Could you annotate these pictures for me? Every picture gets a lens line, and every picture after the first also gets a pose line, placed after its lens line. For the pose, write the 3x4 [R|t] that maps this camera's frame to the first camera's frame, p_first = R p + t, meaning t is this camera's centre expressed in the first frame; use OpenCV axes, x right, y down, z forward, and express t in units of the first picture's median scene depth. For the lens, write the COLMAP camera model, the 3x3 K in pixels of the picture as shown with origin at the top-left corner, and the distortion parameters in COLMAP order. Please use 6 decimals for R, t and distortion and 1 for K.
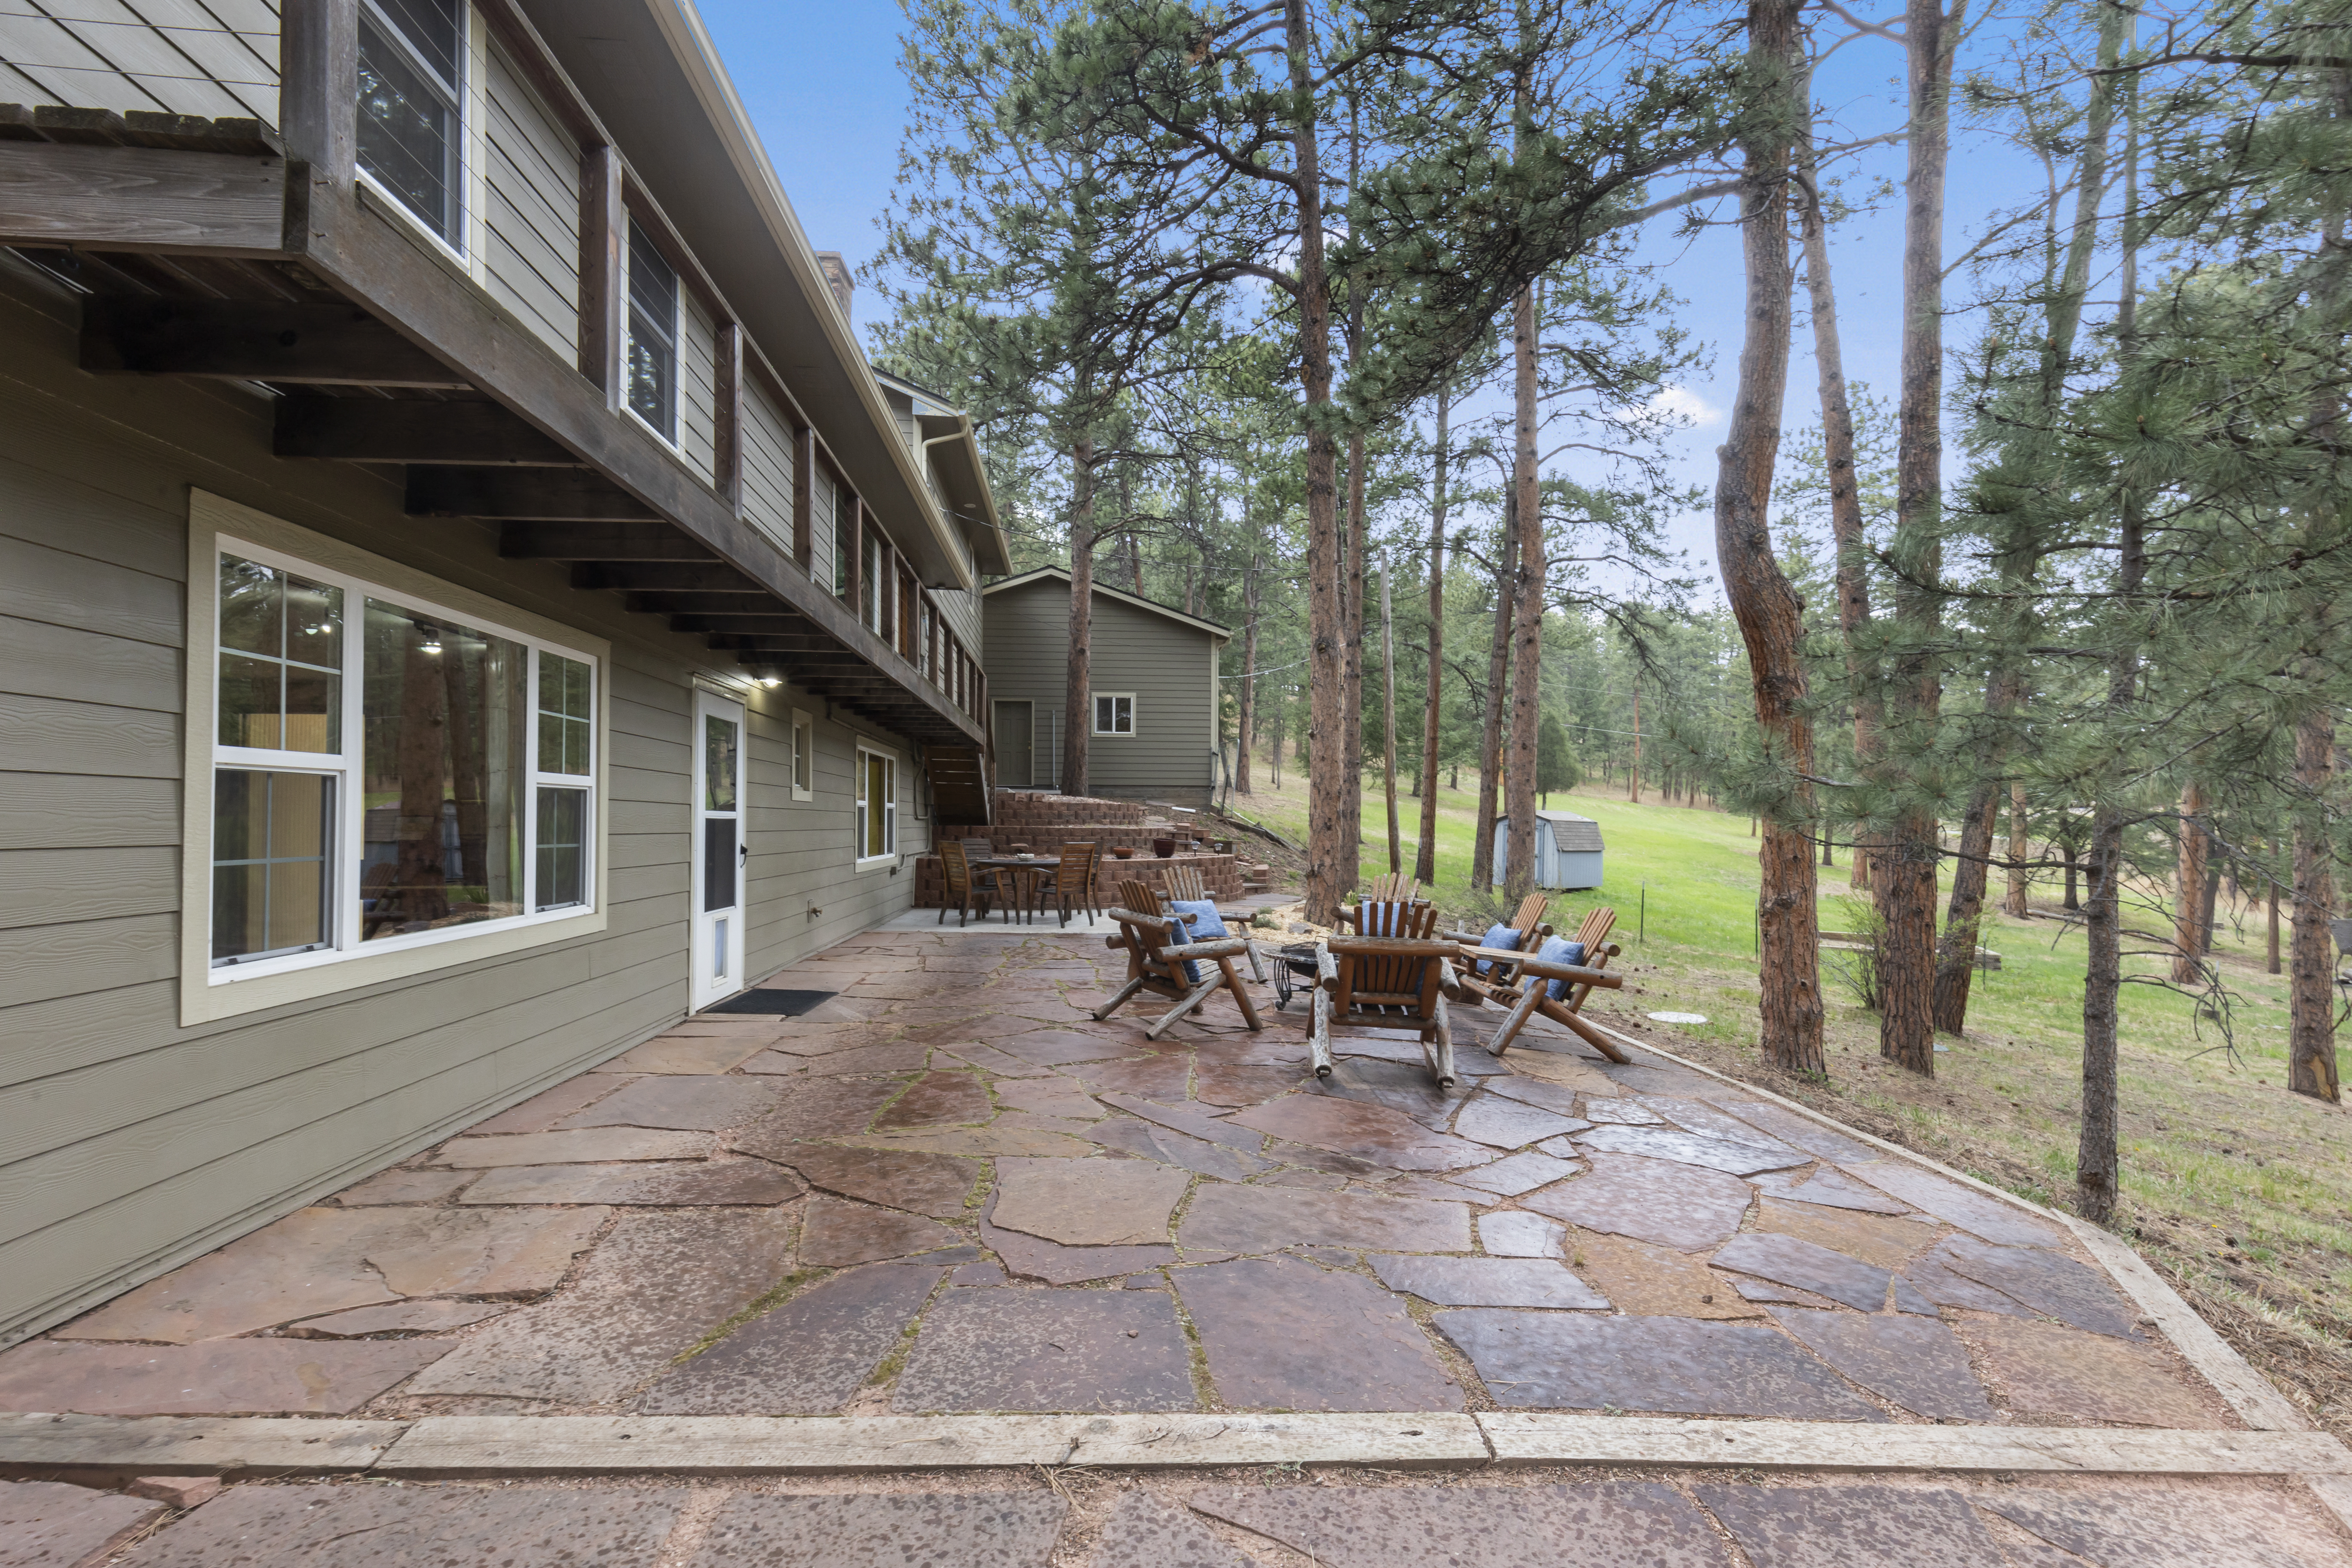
lens RADIAL K [[1062.5, 0, 1176.9], [0, 1062.5, 801.8], [0, 0, 1]] dist [0.001766, 0.000923]
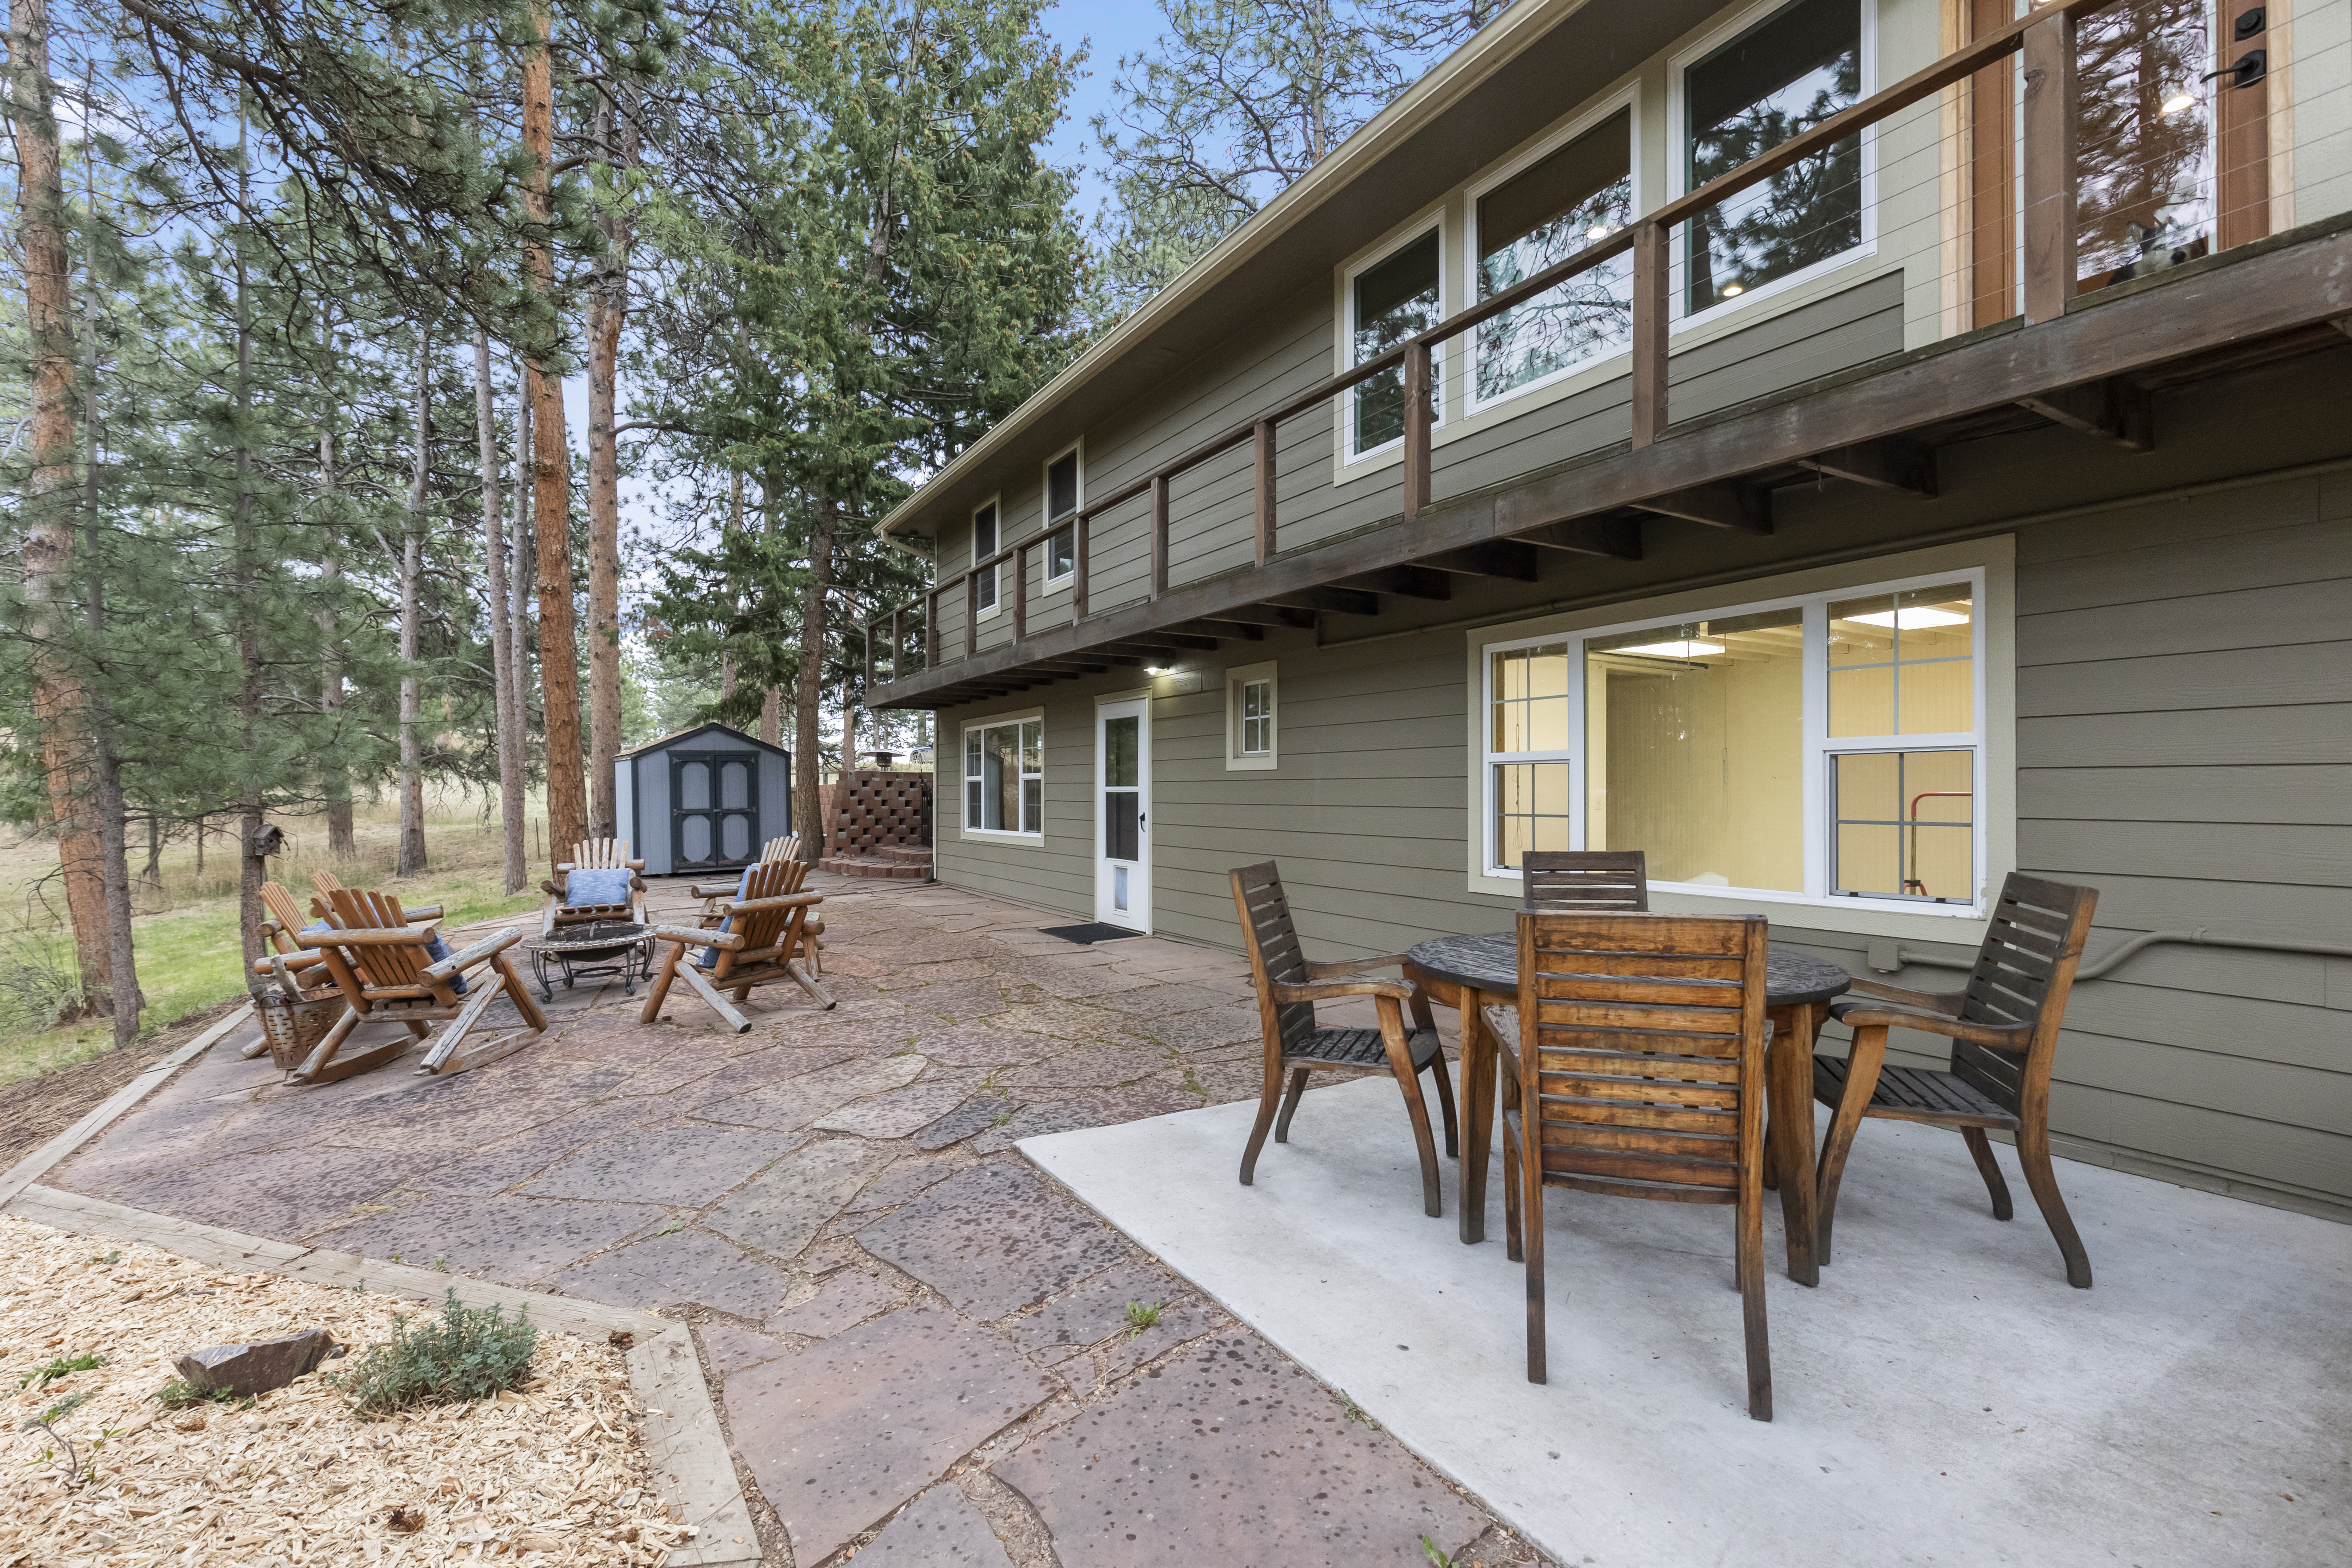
lens RADIAL K [[1062.5, 0, 1174.0], [0, 1062.5, 777.6], [0, 0, 1]] dist [0.001766, 0.000923]
pose [[-0.895897, -0.007398, -0.444200, 0.041426], [0.006653, 0.999526, -0.030064, 0.013610], [0.444212, -0.029890, -0.895423, 0.803646]]
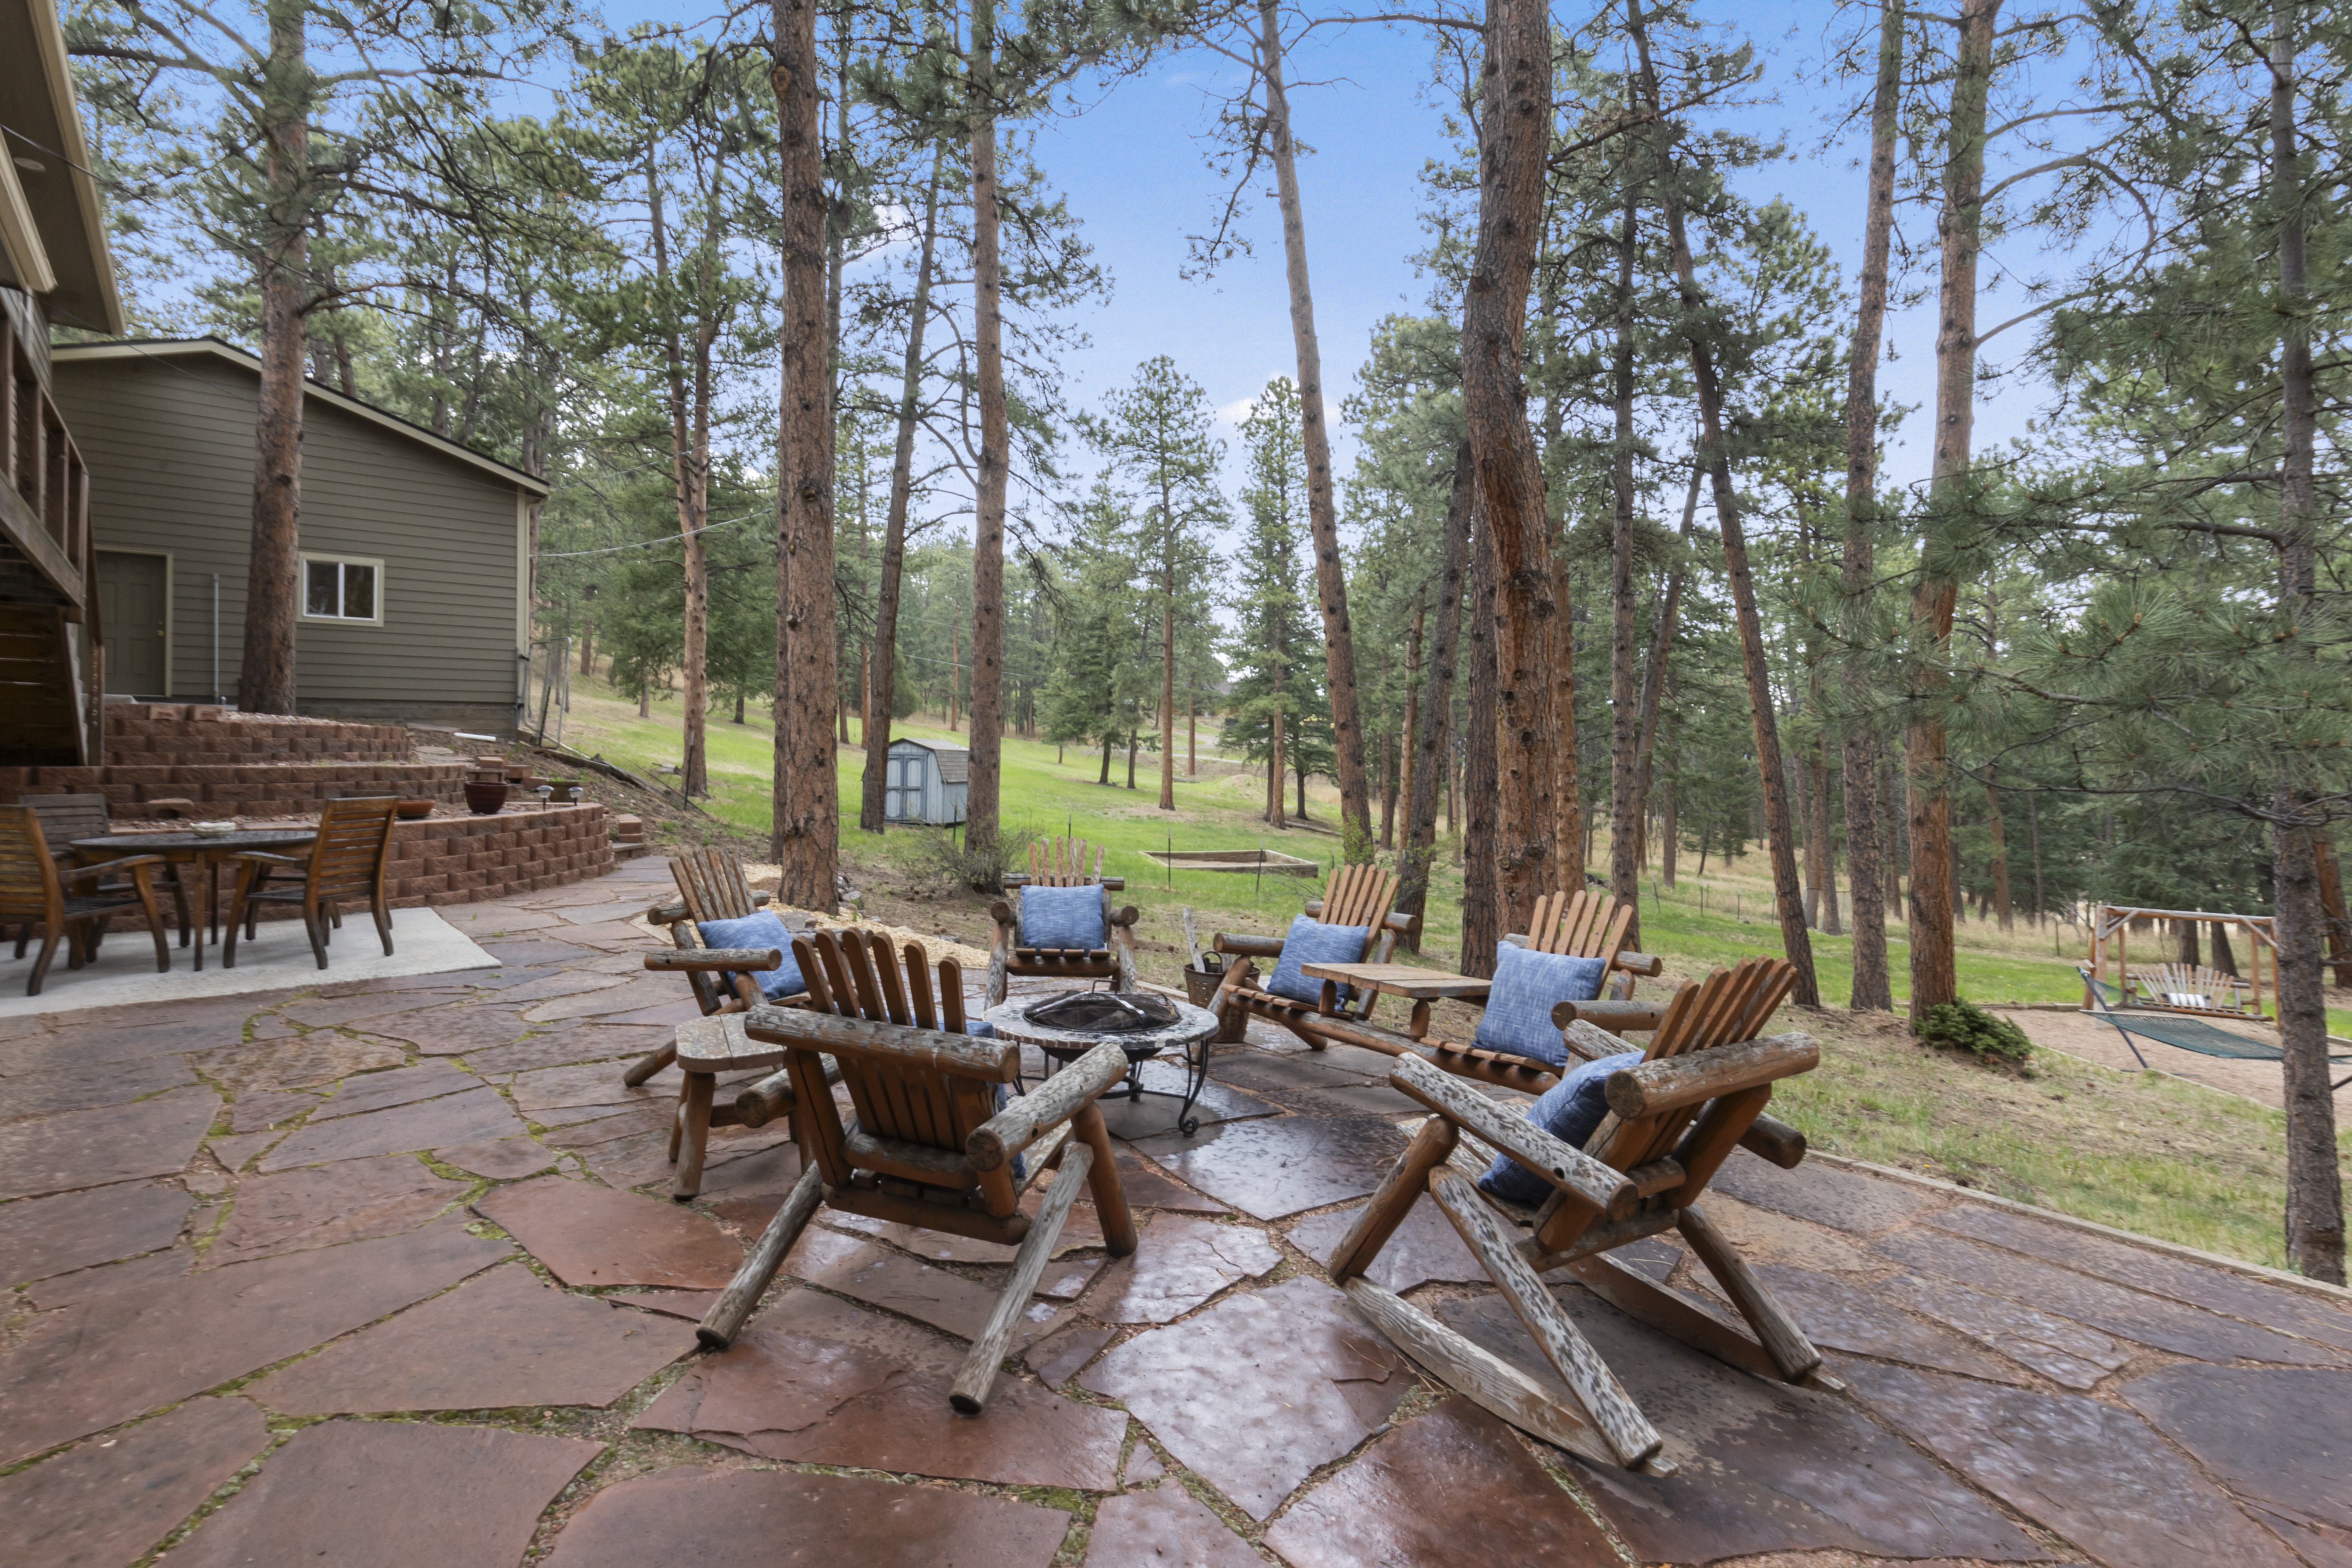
lens RADIAL K [[1062.5, 0, 1171.3], [0, 1062.5, 732.9], [0, 0, 1]] dist [0.001766, 0.000923]
pose [[0.798319, 0.005037, 0.602213, -0.058150], [-0.006075, 0.999982, -0.000311, 0.002874], [-0.602204, -0.003410, 0.798335, 0.226607]]
